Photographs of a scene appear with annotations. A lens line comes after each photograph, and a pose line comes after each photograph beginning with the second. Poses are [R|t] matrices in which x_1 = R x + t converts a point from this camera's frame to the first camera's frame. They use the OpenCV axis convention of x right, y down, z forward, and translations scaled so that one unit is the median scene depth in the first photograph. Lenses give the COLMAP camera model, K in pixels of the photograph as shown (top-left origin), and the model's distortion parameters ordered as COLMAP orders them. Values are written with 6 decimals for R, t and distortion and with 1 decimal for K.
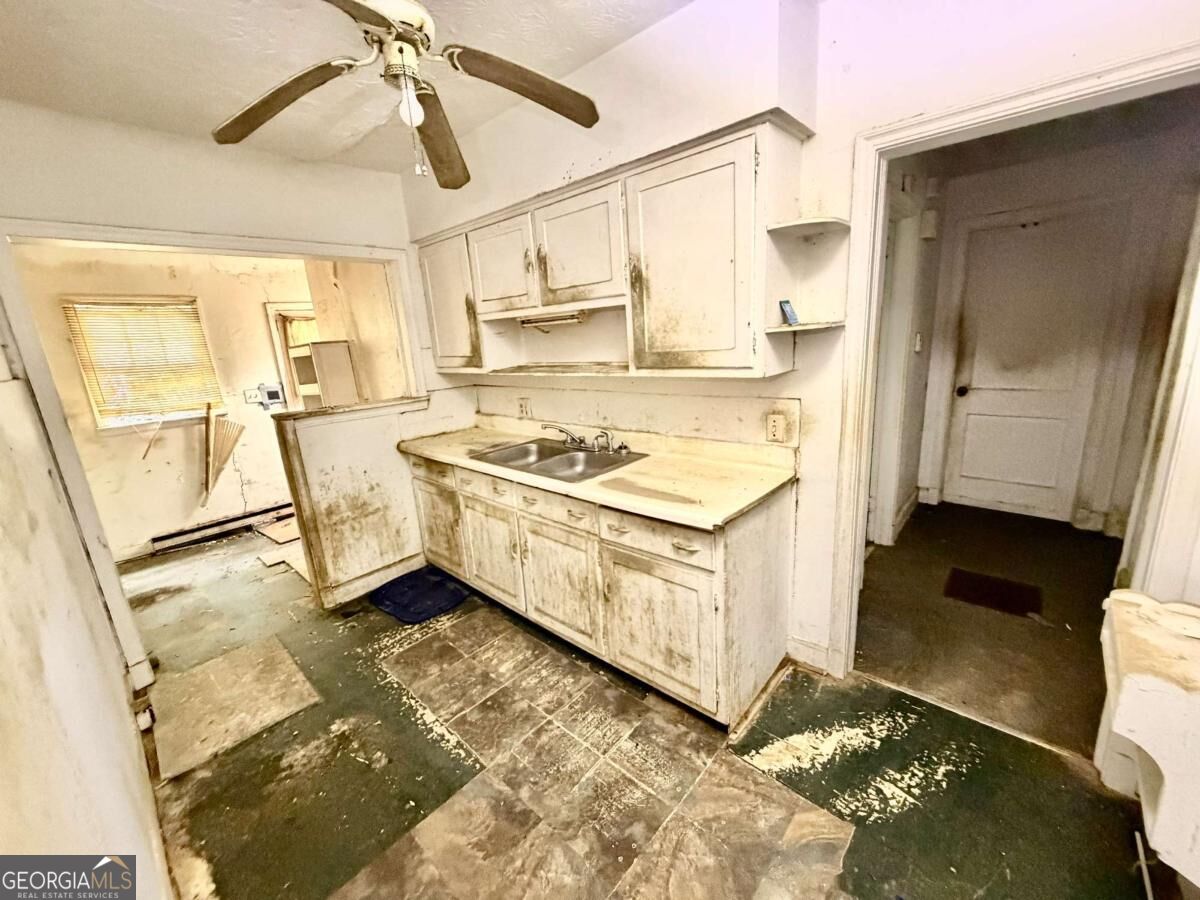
lens RADIAL K [[480.0, 0, 595.9], [0, 480.0, 450.3], [0, 0, 1]] dist [-0.000111, -0.000142]
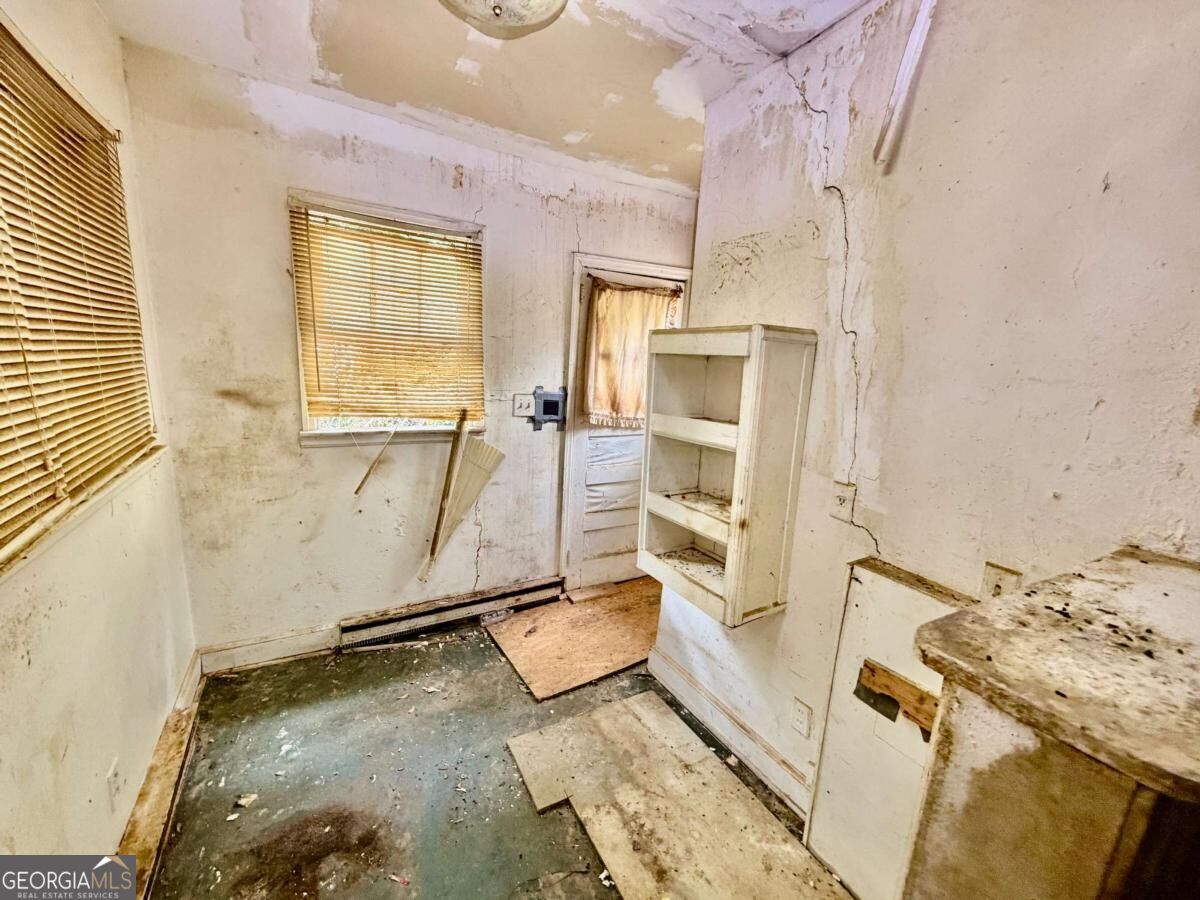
lens RADIAL K [[480.0, 0, 594.8], [0, 480.0, 449.8], [0, 0, 1]] dist [-0.000111, -0.000142]
pose [[0.943839, 0.169444, -0.283650, -0.971336], [-0.180955, 0.983382, -0.014678, -0.140973], [0.276449, 0.065182, 0.958816, 0.983596]]
